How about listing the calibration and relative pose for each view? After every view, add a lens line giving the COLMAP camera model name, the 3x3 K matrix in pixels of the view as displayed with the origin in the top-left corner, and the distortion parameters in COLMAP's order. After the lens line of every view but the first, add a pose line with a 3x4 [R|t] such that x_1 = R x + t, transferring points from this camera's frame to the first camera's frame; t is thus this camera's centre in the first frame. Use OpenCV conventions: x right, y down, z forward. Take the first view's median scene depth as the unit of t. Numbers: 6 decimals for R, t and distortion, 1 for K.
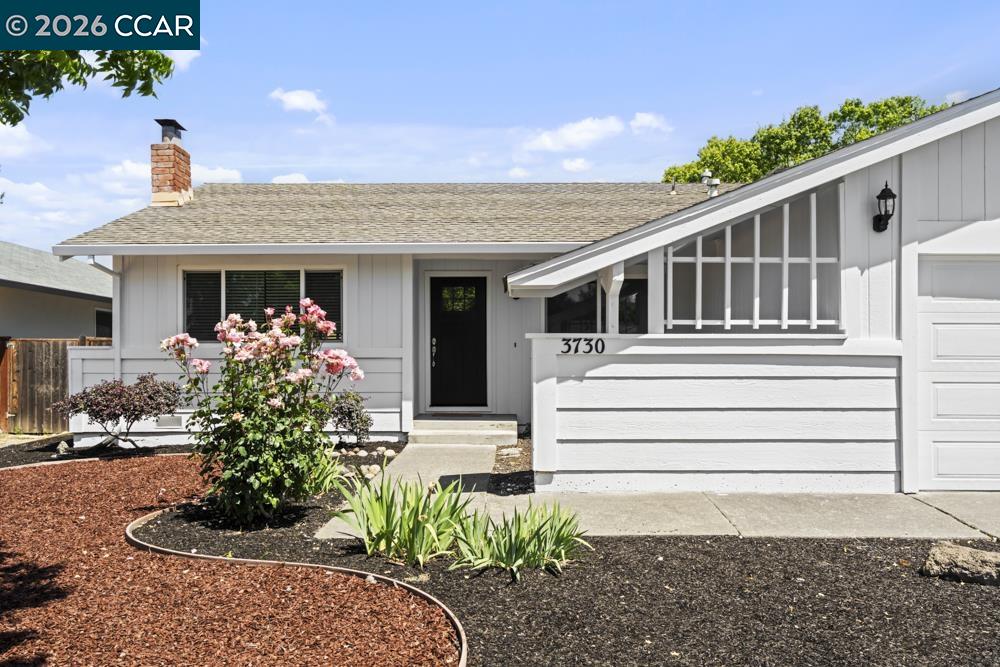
lens RADIAL K [[796.8, 0, 496.6], [0, 796.8, 338.5], [0, 0, 1]] dist [0.007502, 0.004065]
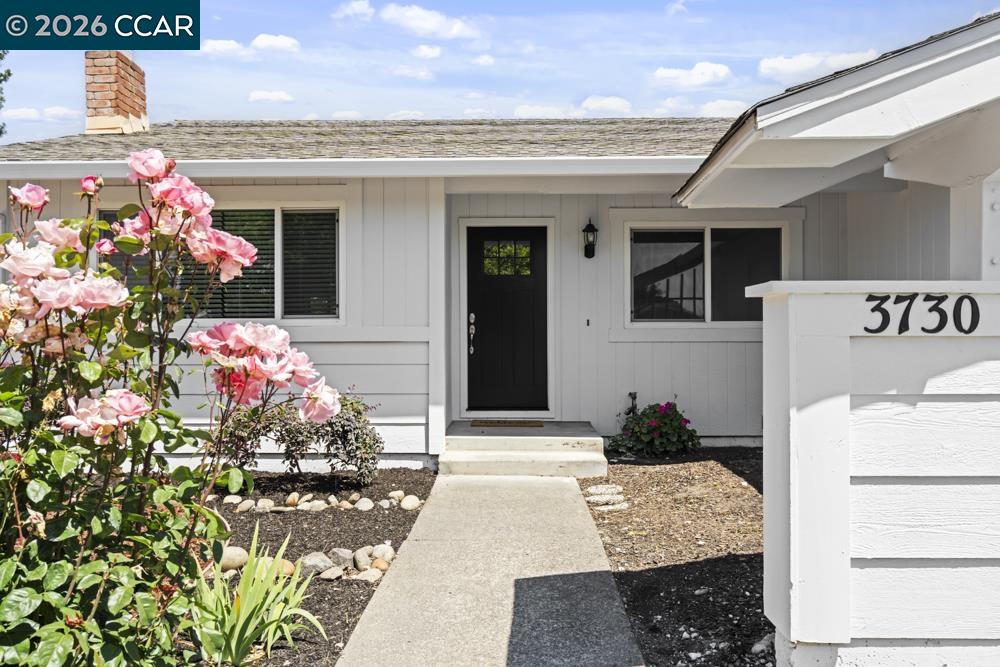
lens RADIAL K [[722.7, 0, 494.3], [0, 722.7, 322.8], [0, 0, 1]] dist [0.020367, -0.000844]
pose [[0.999907, -0.000109, -0.013636, -0.064085], [0.000123, 0.999999, 0.001050, 0.009293], [0.013636, -0.001051, 0.999906, 0.458965]]
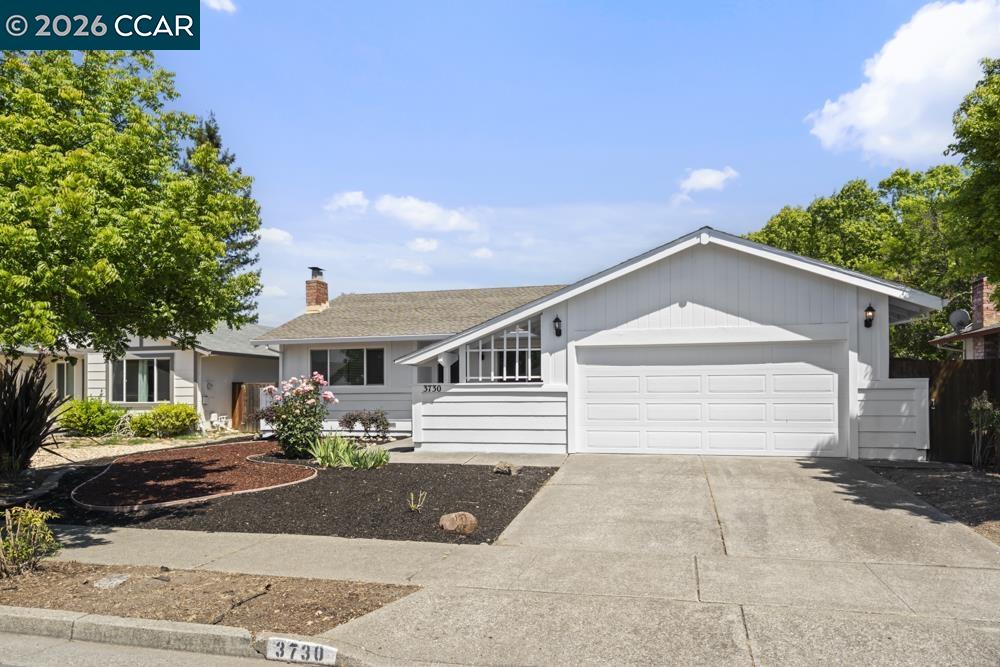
lens RADIAL K [[676.9, 0, 505.9], [0, 676.9, 340.4], [0, 0, 1]] dist [-0.018957, -0.000052]
pose [[0.973400, -0.024550, -0.227793, 0.548054], [0.014047, 0.998767, -0.047617, -0.024244], [0.228681, 0.043150, 0.972545, -0.630102]]
